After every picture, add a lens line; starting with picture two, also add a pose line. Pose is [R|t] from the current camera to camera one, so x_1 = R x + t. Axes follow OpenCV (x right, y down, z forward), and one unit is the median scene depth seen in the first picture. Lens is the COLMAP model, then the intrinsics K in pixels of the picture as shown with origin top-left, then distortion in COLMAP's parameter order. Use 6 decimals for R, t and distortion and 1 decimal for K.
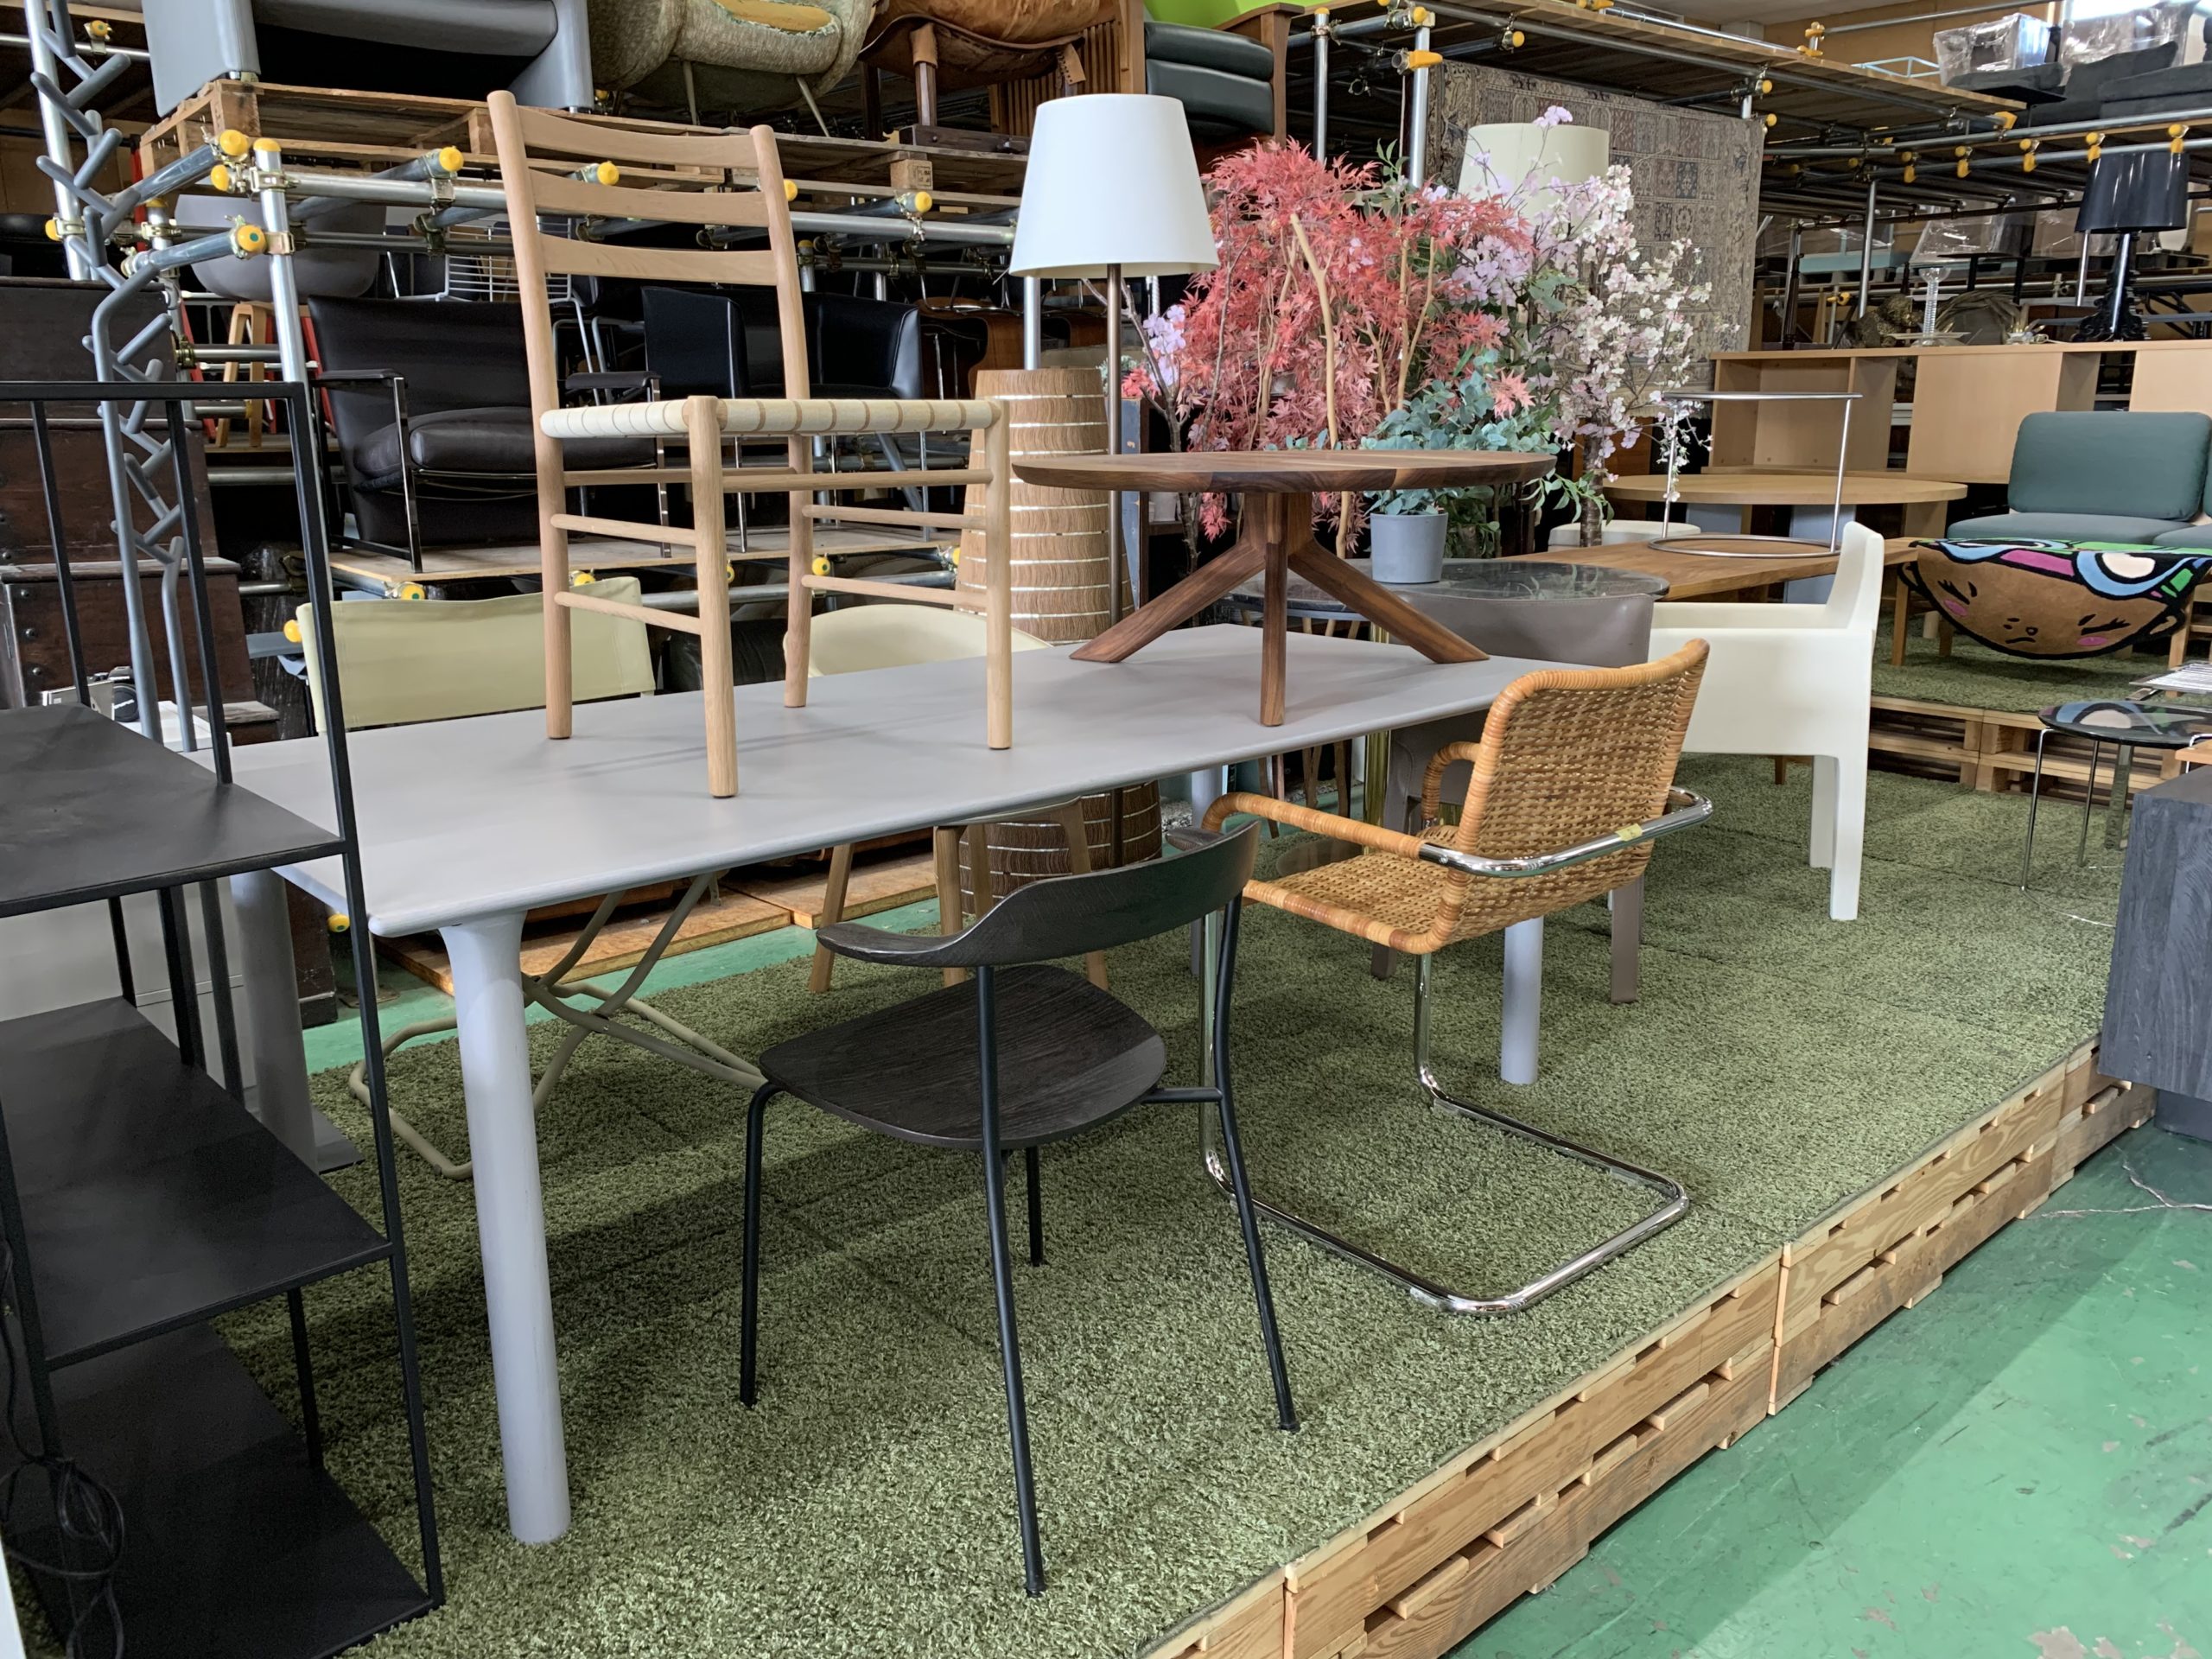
lens RADIAL K [[1698.0, 0, 1086.6], [0, 1698.0, 827.6], [0, 0, 1]] dist [0.017511, -0.015827]
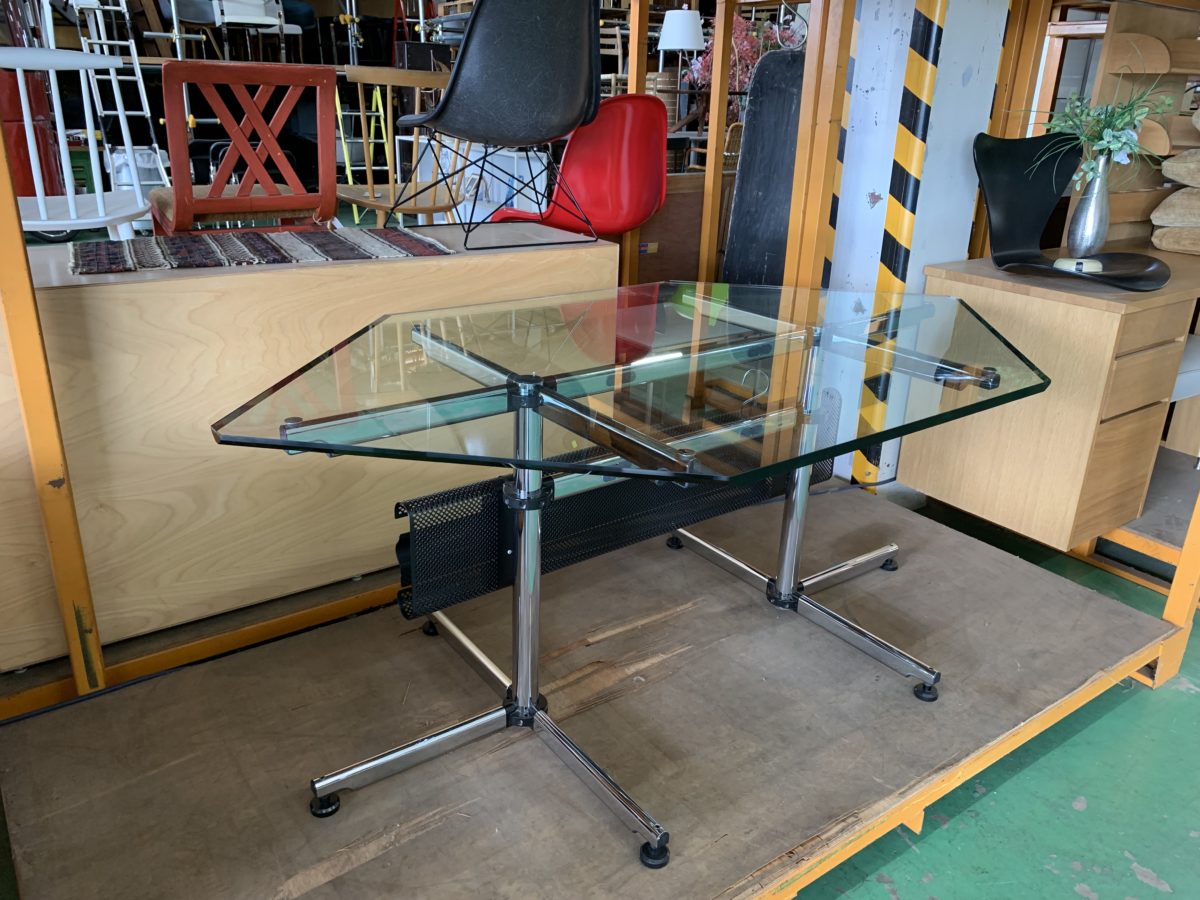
lens RADIAL K [[921.2, 0, 596.0], [0, 921.2, 447.2], [0, 0, 1]] dist [0.017511, -0.015827]
pose [[0.995024, 0.062997, -0.077197, 0.037255], [-0.053447, 0.991325, 0.120072, 0.336045], [0.084092, -0.115348, 0.989759, -1.209645]]
